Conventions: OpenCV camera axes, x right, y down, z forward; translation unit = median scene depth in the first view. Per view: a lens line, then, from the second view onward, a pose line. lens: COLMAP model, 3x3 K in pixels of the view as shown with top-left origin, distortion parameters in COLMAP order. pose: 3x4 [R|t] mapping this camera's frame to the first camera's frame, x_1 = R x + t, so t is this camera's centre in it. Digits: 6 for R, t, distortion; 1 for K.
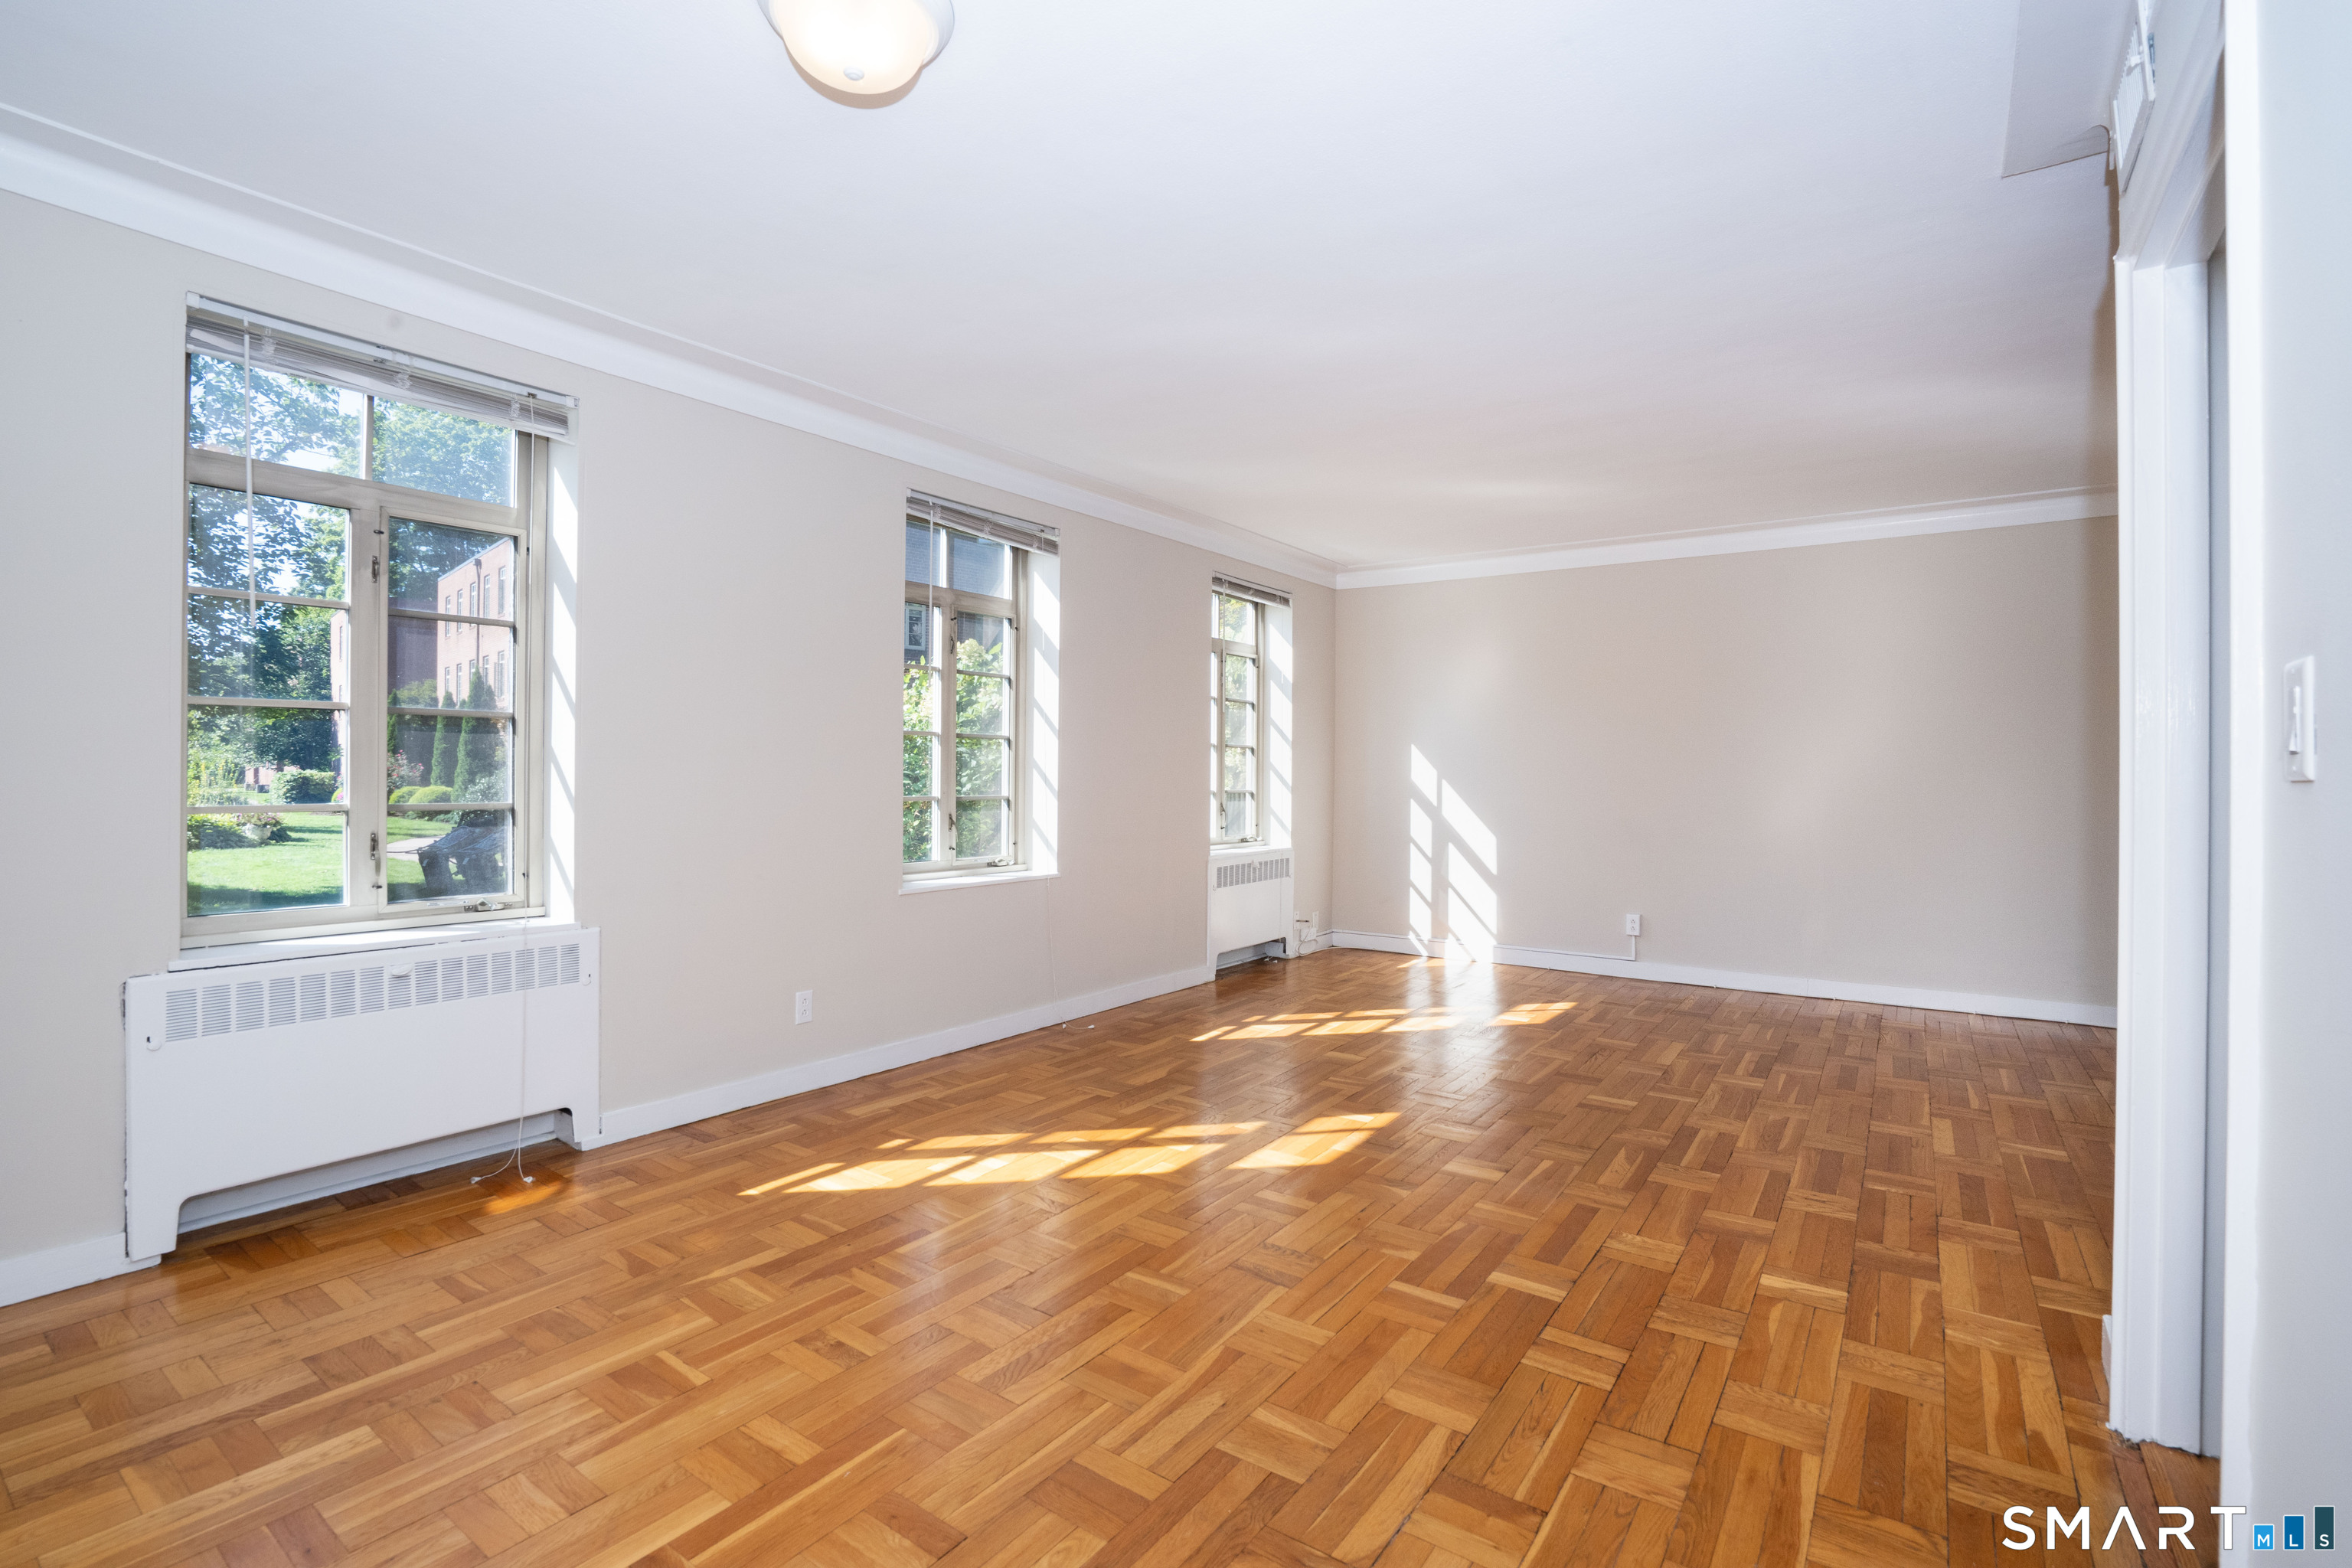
lens RADIAL K [[1072.5, 0, 1170.5], [0, 1072.5, 776.3], [0, 0, 1]] dist [-0.052523, 0.017295]
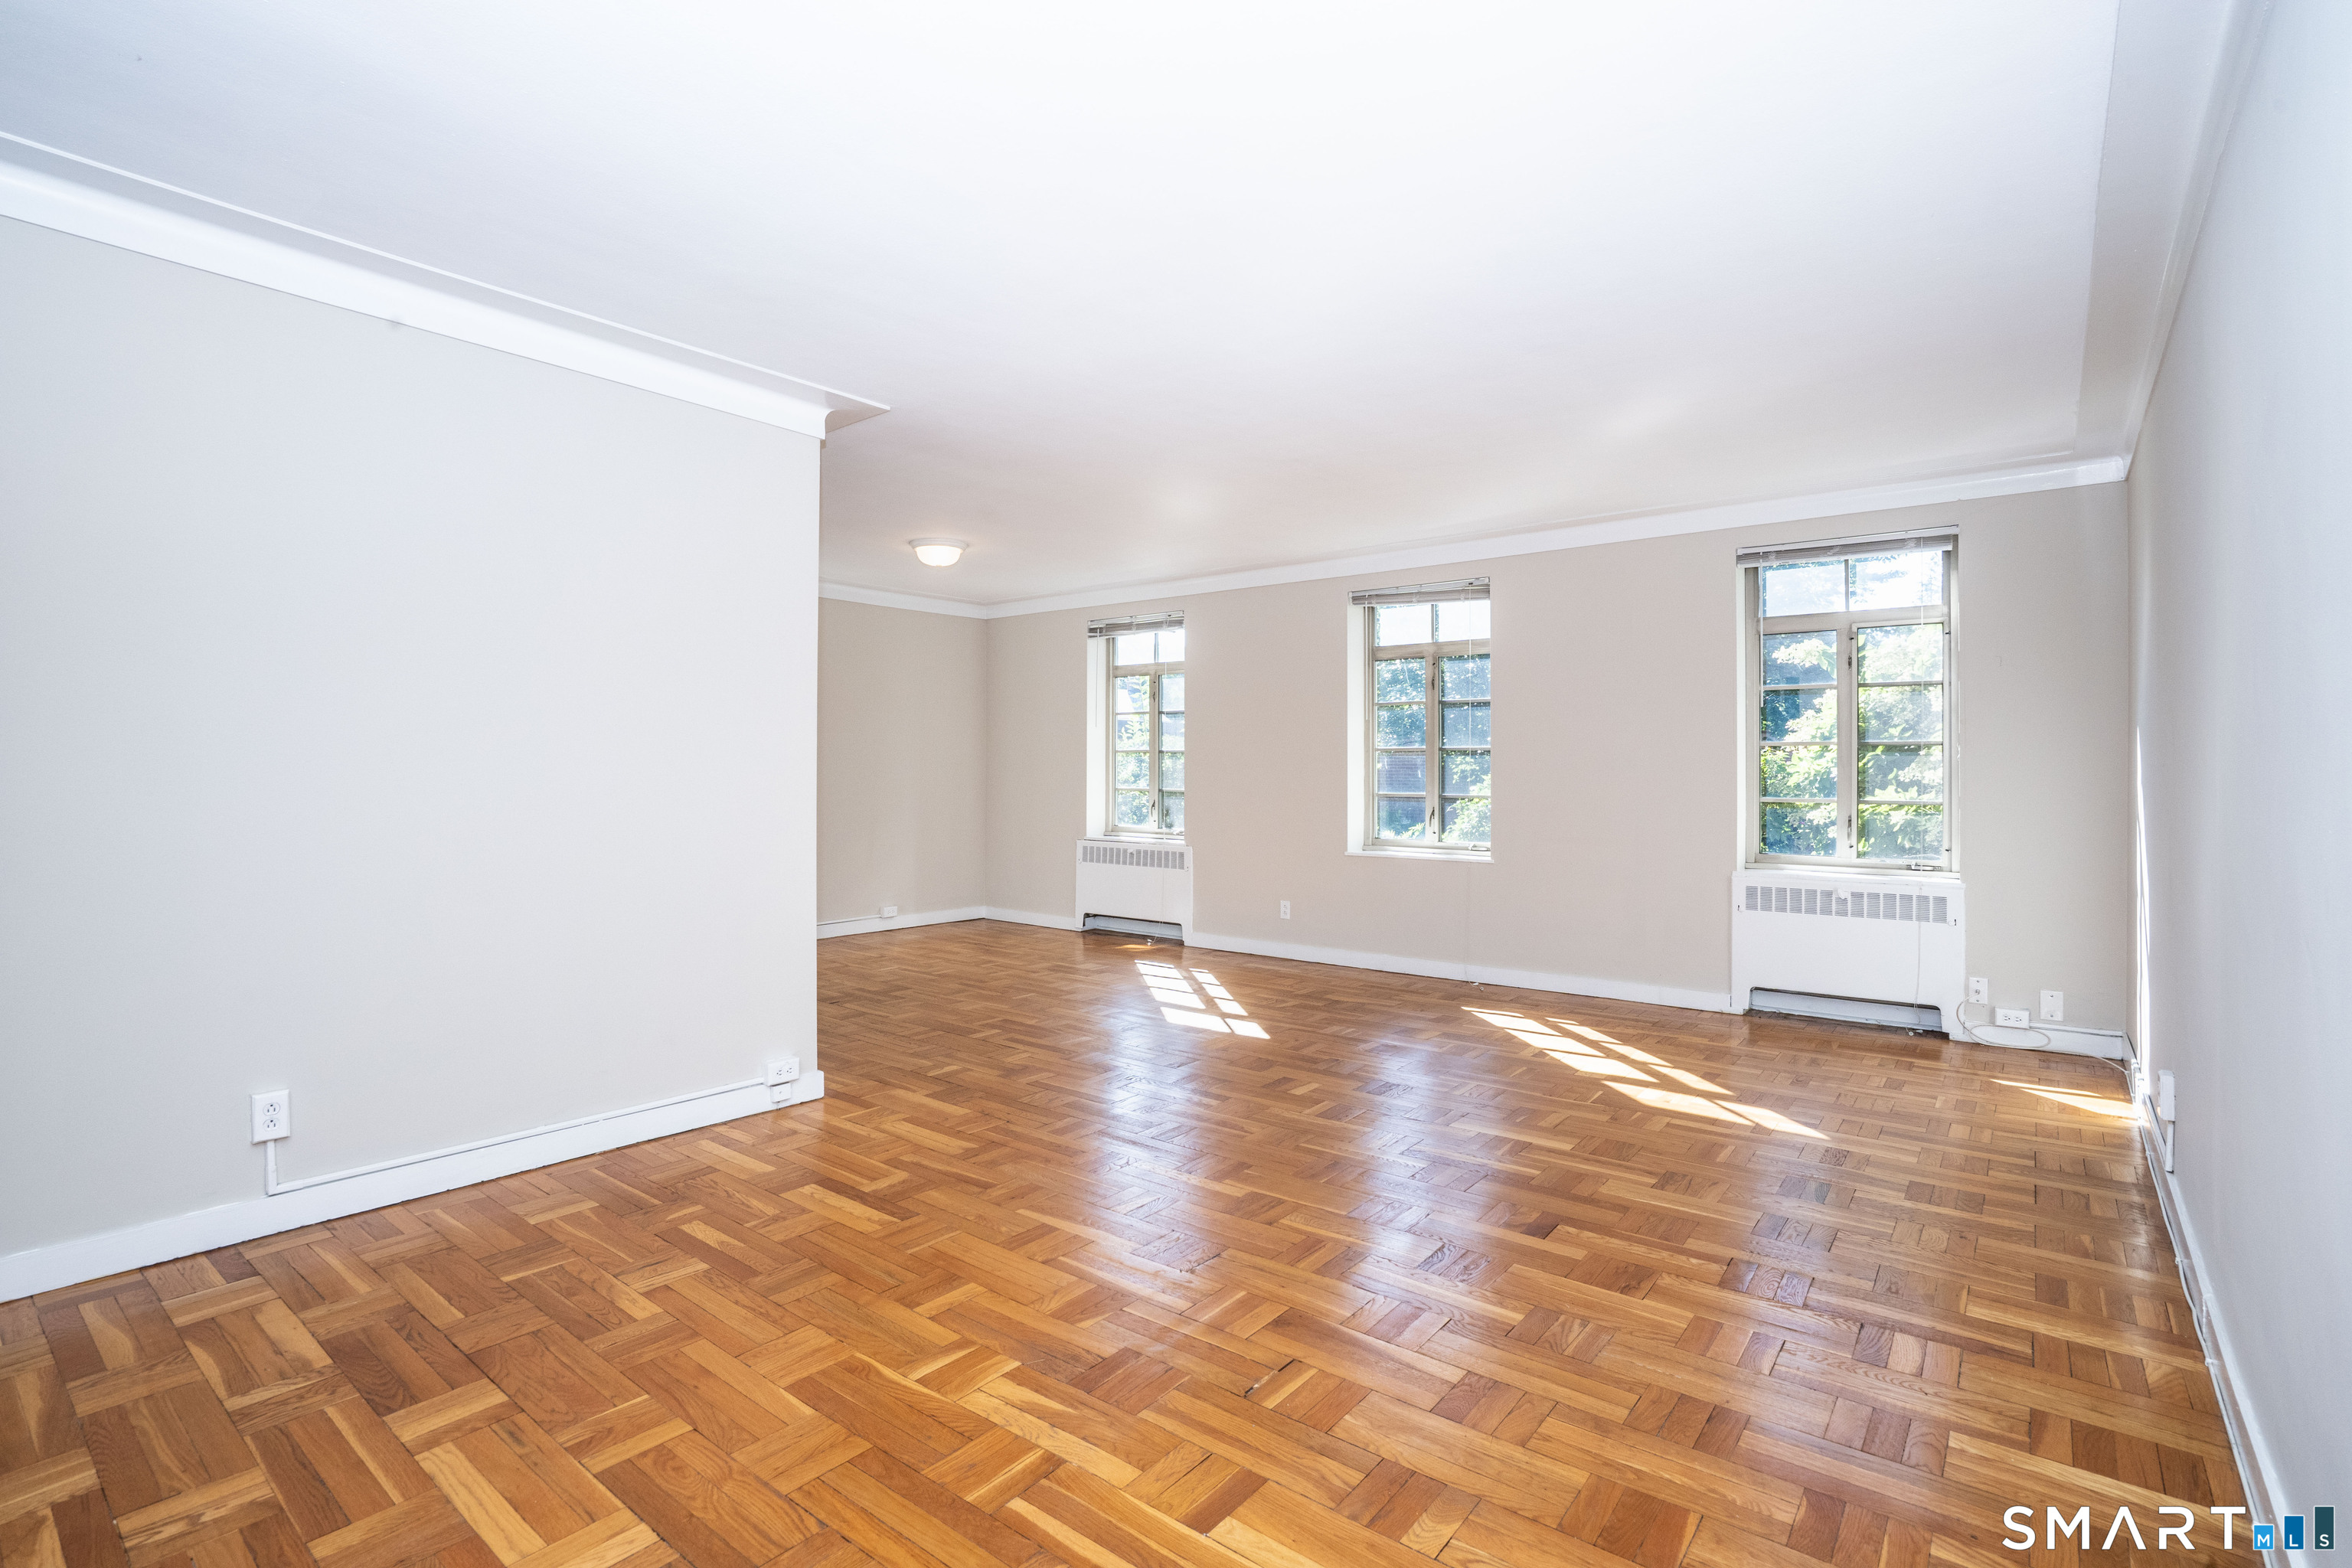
lens RADIAL K [[1099.9, 0, 1167.8], [0, 1099.9, 775.9], [0, 0, 1]] dist [-0.051795, 0.019120]
pose [[-0.056449, -0.002120, -0.998403, 1.685319], [-0.004148, 0.999990, -0.001889, -0.000213], [0.998397, 0.004034, -0.056457, 1.034013]]
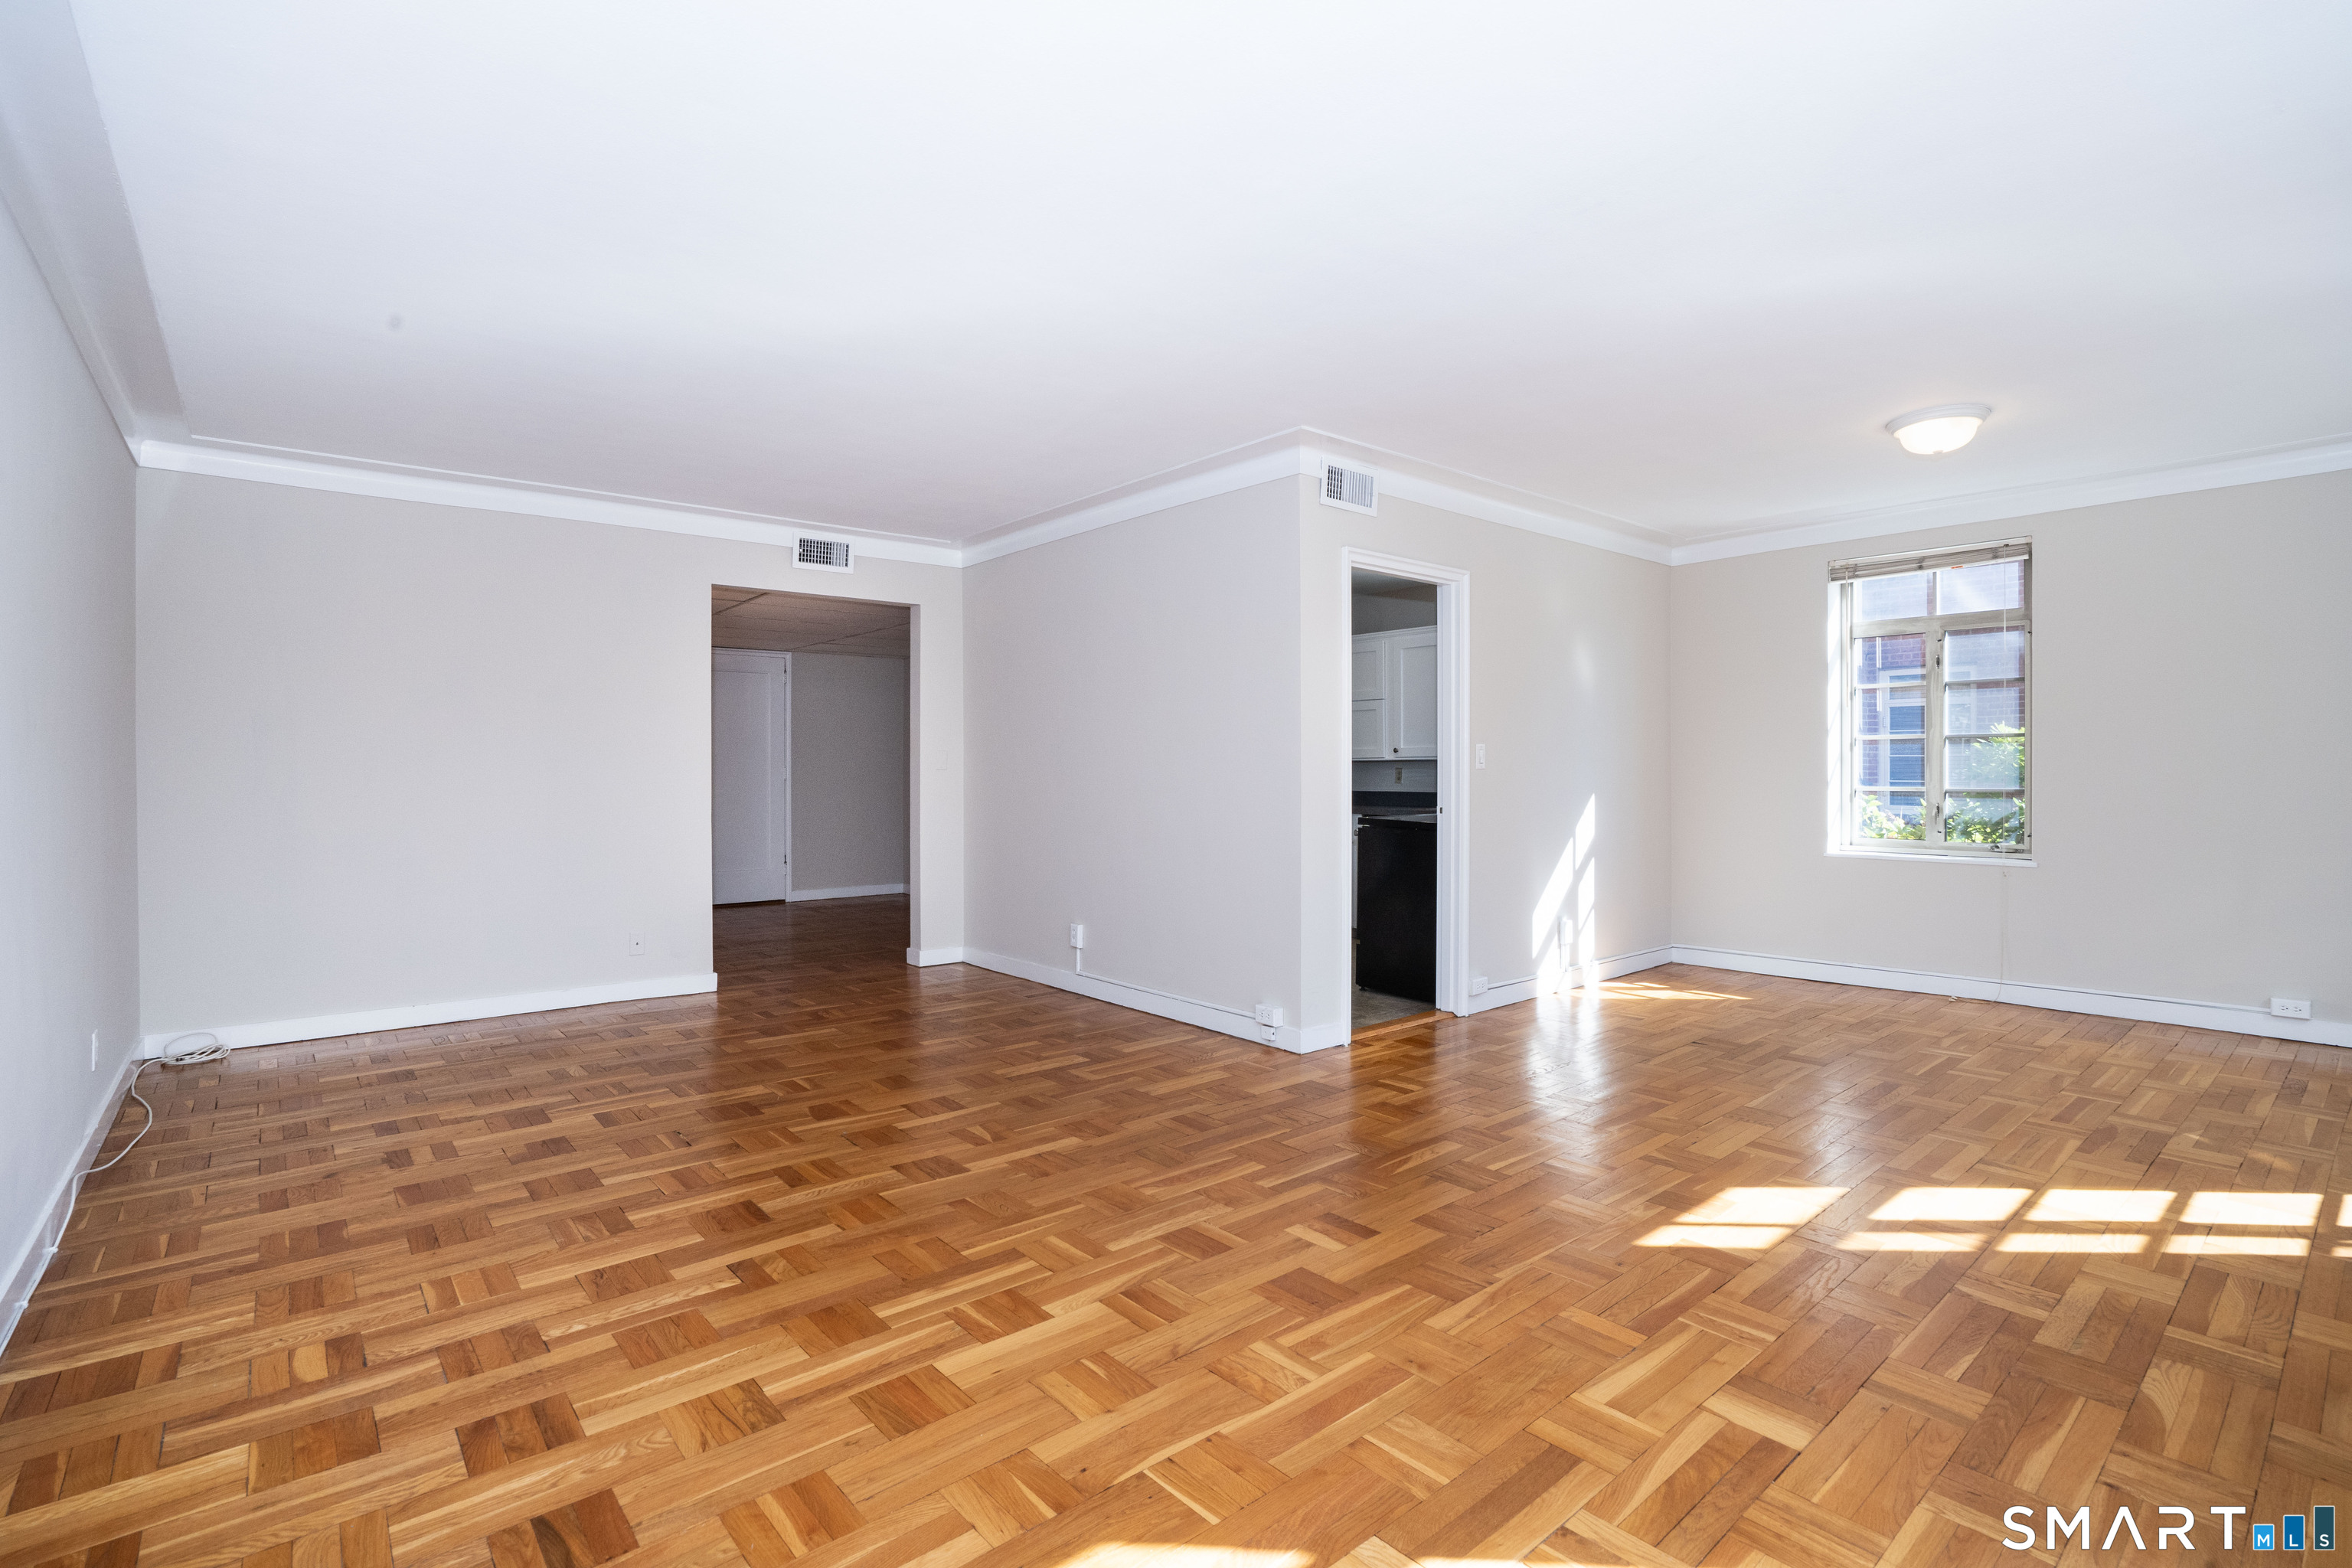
lens RADIAL K [[1099.9, 0, 1167.8], [0, 1099.9, 775.9], [0, 0, 1]] dist [-0.051795, 0.019120]
pose [[-0.968417, -0.003807, 0.249305, 0.374205], [-0.002025, 0.999971, 0.007405, -0.003702], [-0.249326, 0.006666, -0.968397, 1.920715]]
